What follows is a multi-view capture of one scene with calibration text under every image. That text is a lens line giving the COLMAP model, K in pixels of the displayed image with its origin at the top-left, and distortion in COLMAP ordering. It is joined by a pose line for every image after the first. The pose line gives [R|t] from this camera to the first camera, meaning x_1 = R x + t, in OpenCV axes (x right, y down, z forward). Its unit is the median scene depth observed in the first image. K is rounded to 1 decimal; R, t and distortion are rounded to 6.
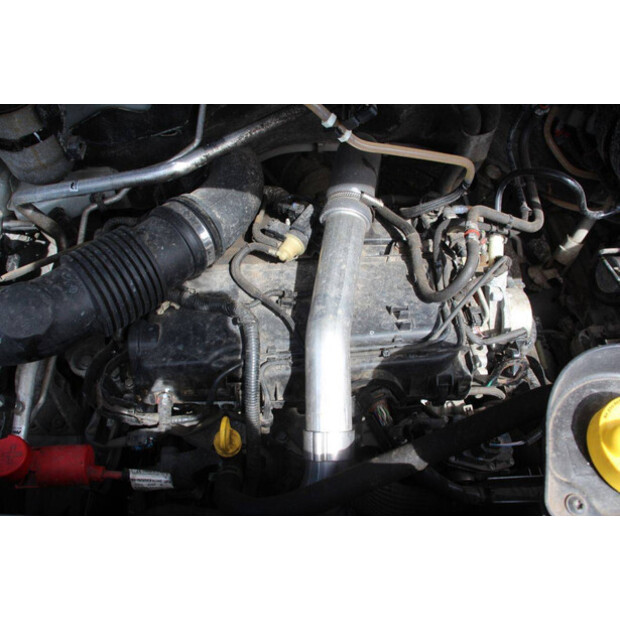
lens RADIAL K [[523.3, 0, 310.0], [0, 523.3, 310.0], [0, 0, 1]] dist [-0.169609, 0.167434]
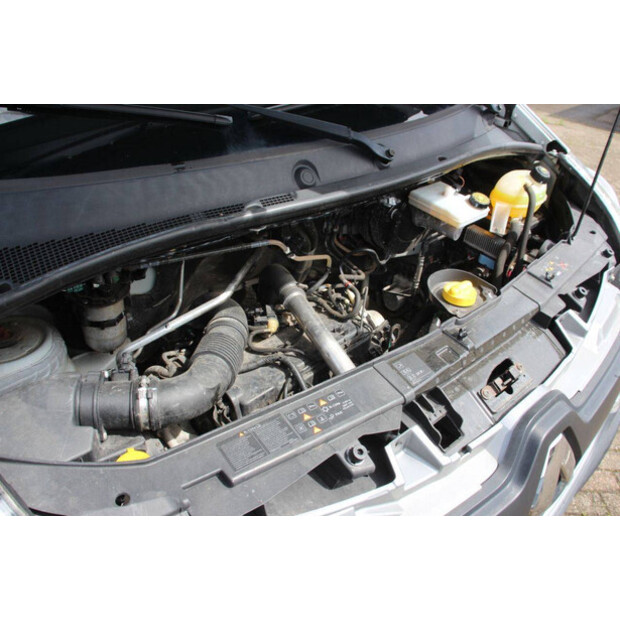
lens RADIAL K [[523.3, 0, 310.0], [0, 523.3, 310.0], [0, 0, 1]] dist [-0.169609, 0.167434]
pose [[0.791144, -0.336618, 0.510665, -0.893386], [0.492419, 0.845785, -0.205355, 0.291348], [-0.362787, 0.413927, 0.834895, -0.656053]]
